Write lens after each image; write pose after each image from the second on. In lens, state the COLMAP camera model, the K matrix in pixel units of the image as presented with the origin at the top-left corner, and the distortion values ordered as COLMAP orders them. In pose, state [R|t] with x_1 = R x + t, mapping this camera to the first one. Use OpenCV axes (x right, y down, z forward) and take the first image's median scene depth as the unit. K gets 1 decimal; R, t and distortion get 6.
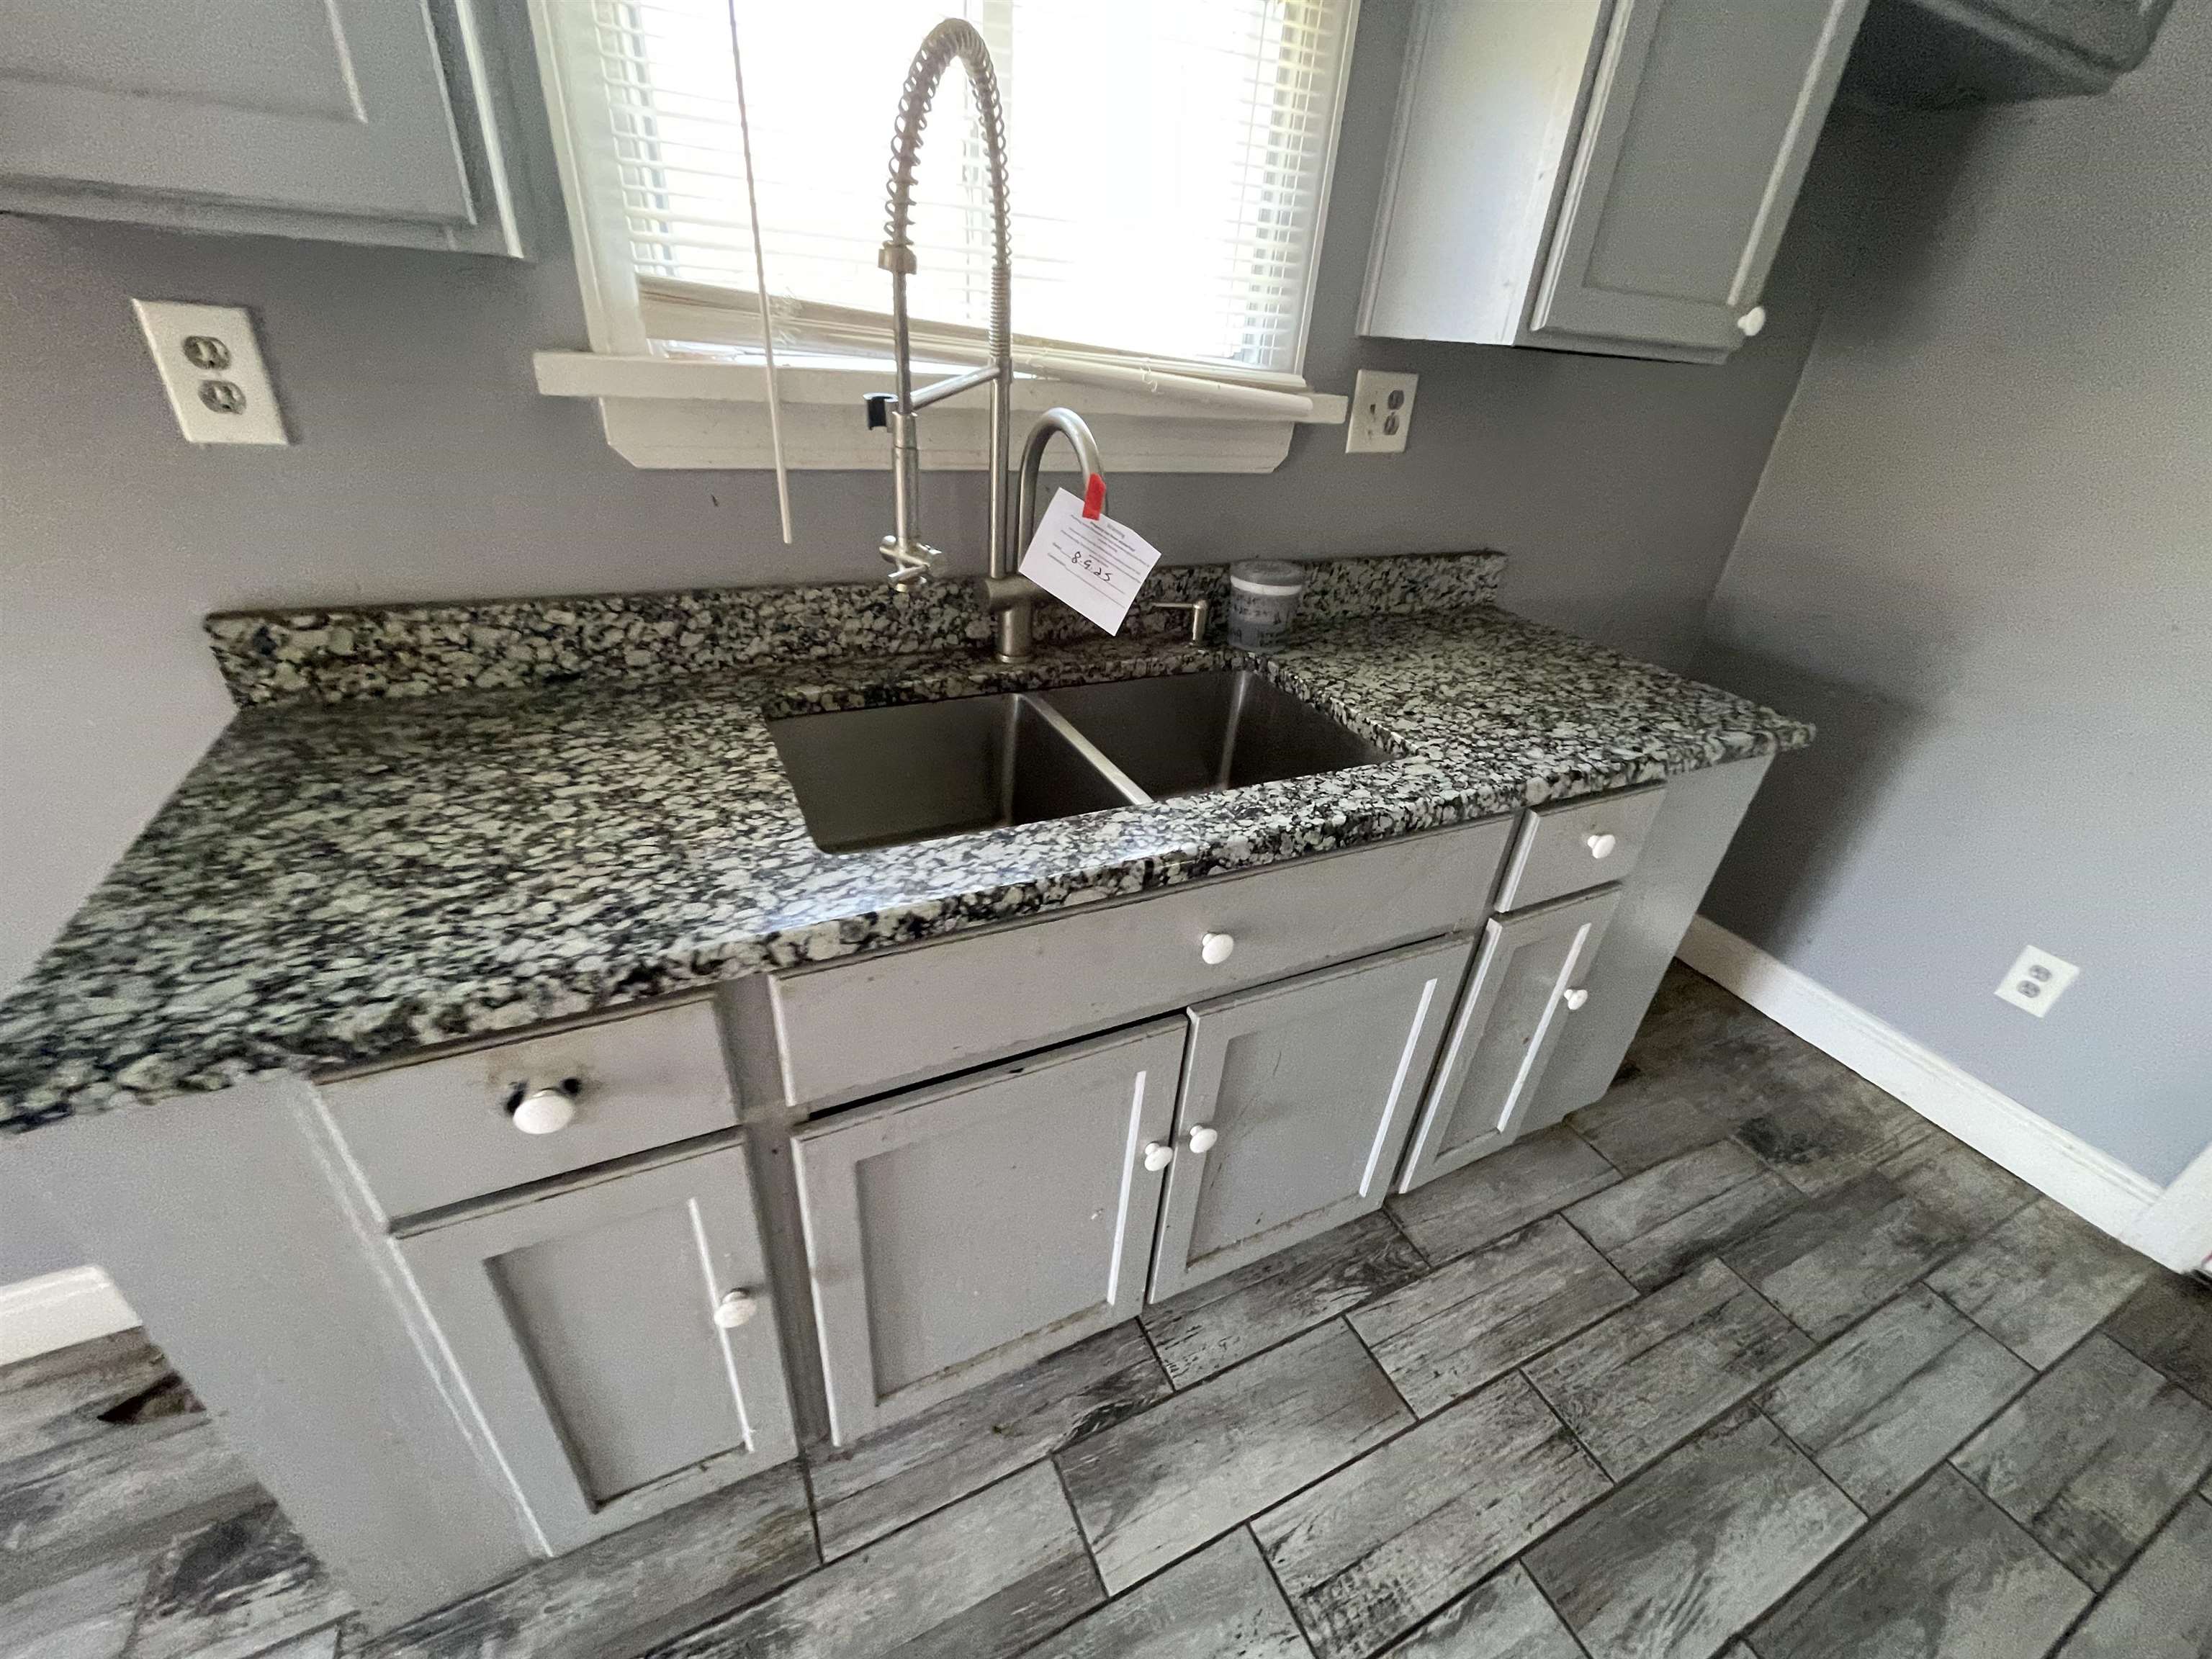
lens RADIAL K [[889.6, 0, 1106.0], [0, 889.6, 829.5], [0, 0, 1]] dist [-0.000997, -0.000148]
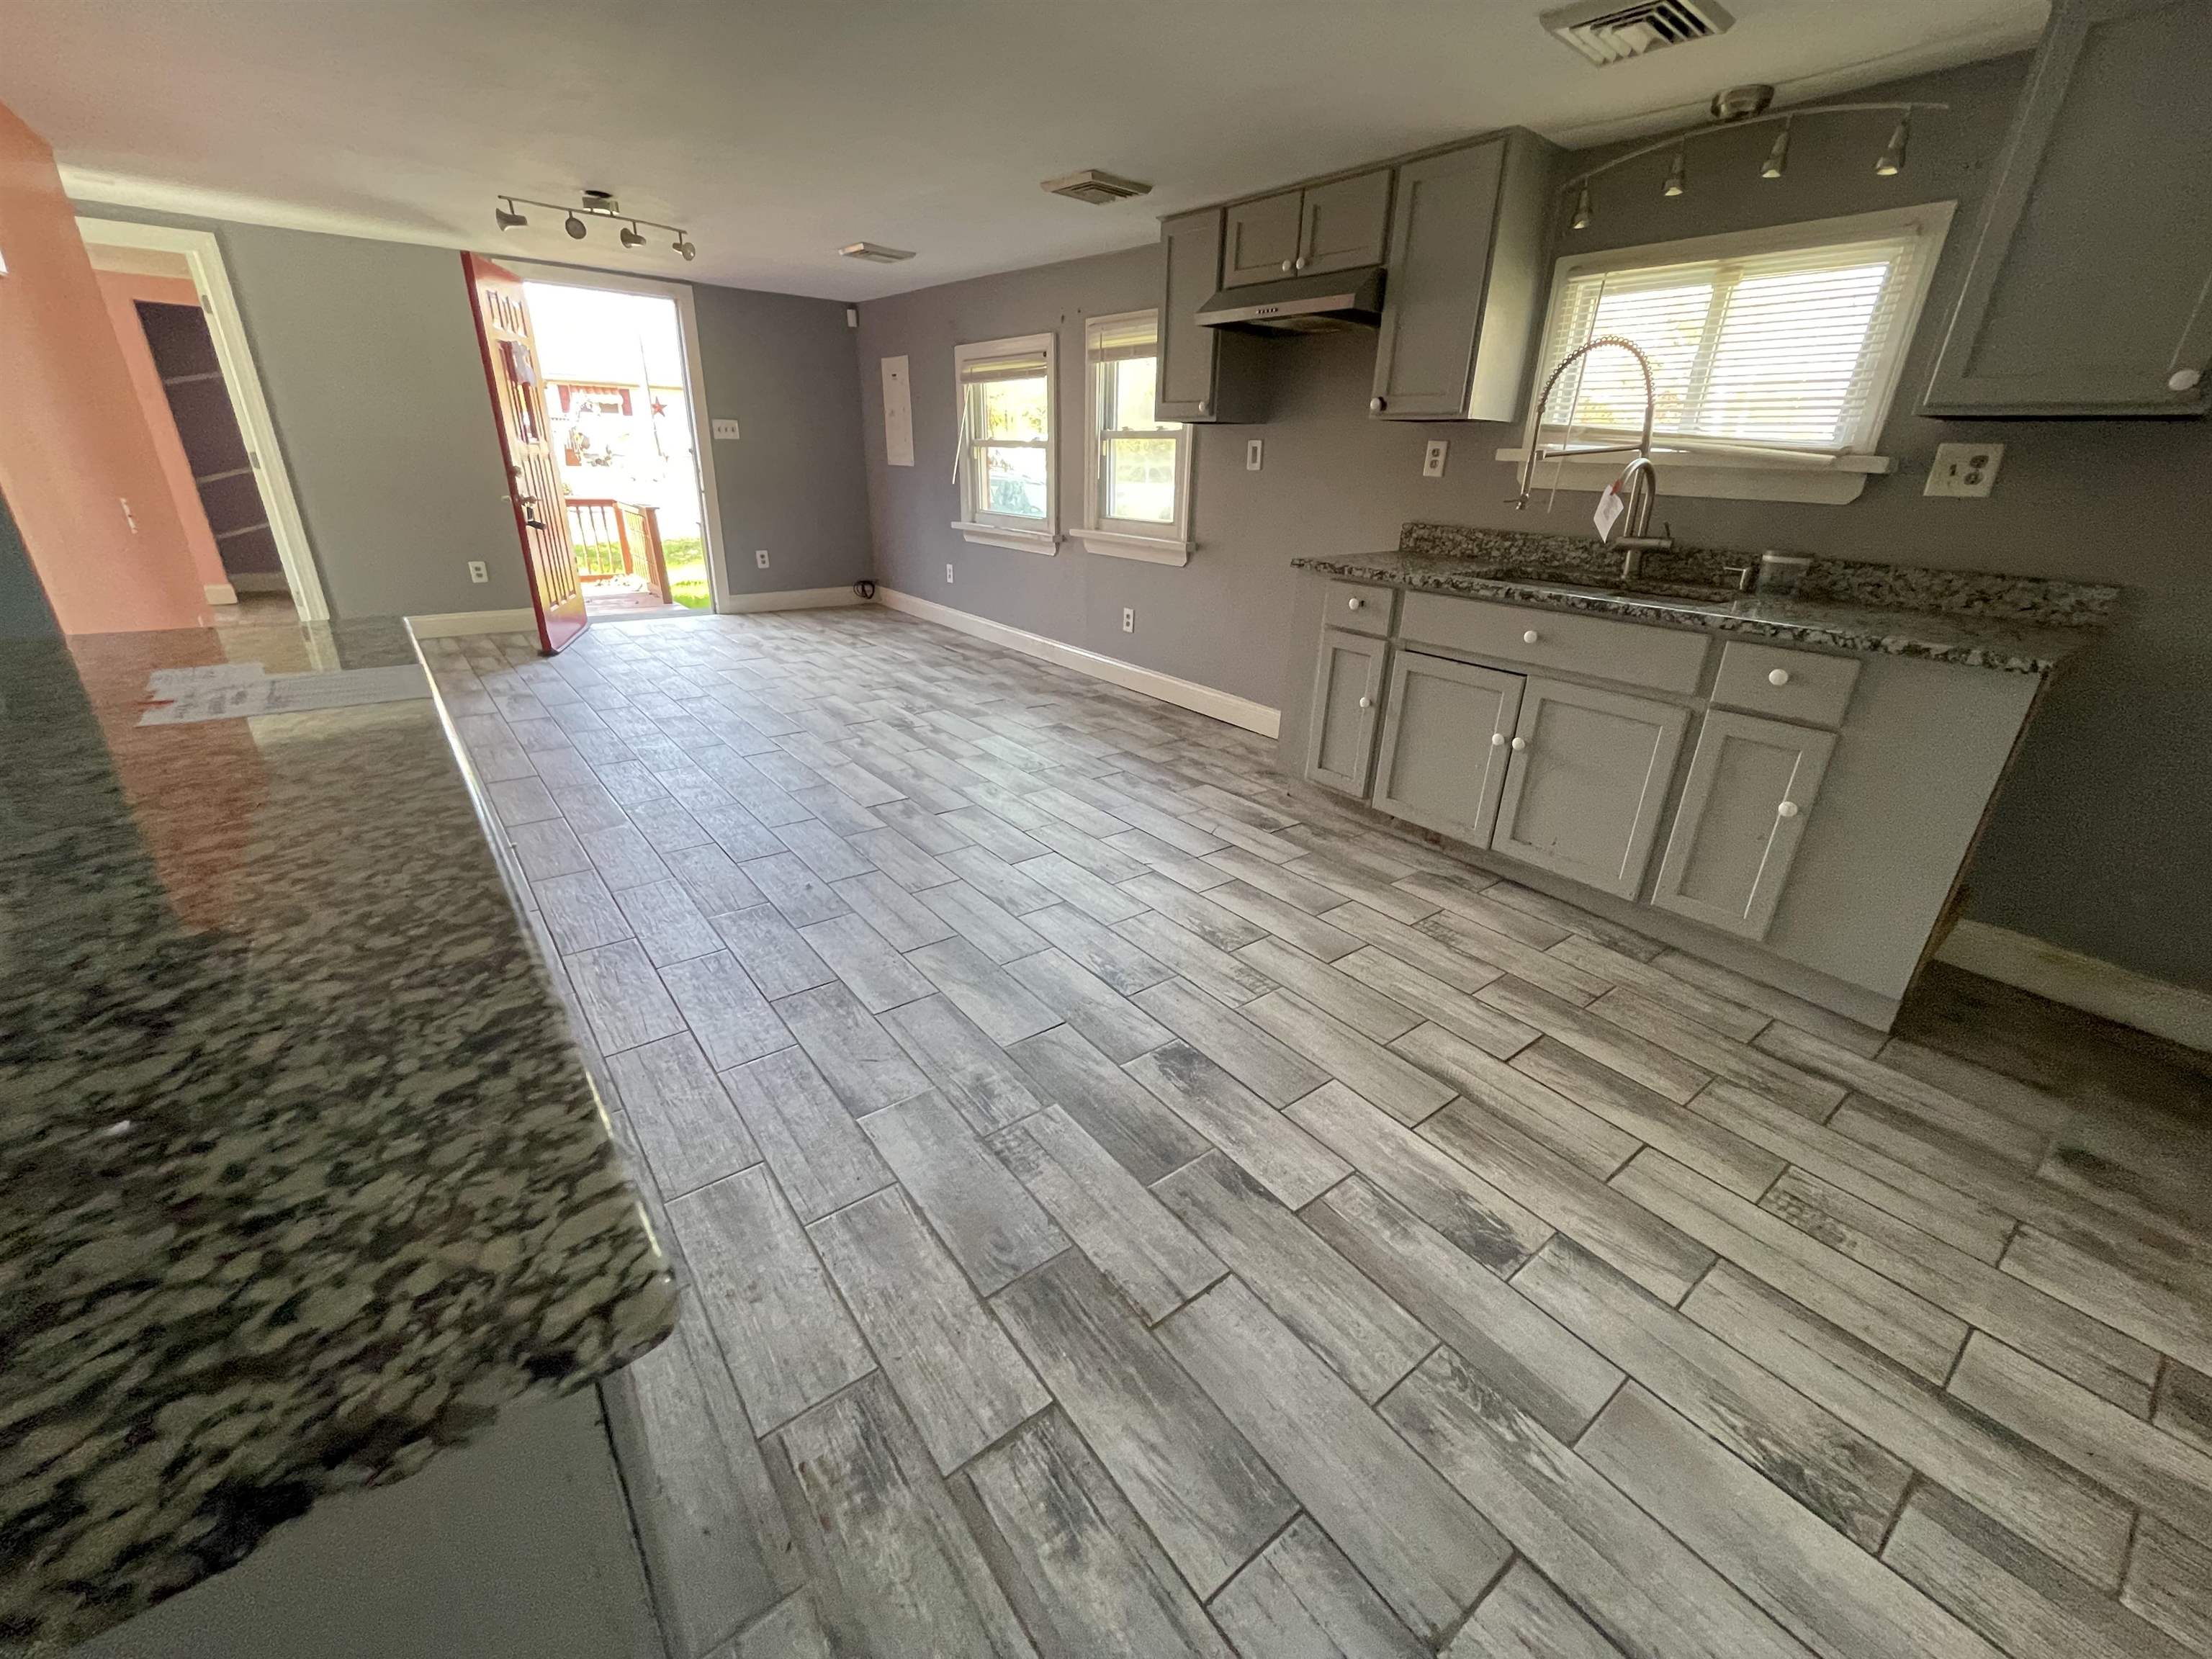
lens RADIAL K [[896.7, 0, 1104.7], [0, 896.7, 826.2], [0, 0, 1]] dist [-0.002745, 0.000275]
pose [[0.207281, 0.318757, -0.924894, 1.910227], [-0.493030, 0.850620, 0.182664, 0.570548], [0.844959, 0.418138, 0.333474, -0.559754]]
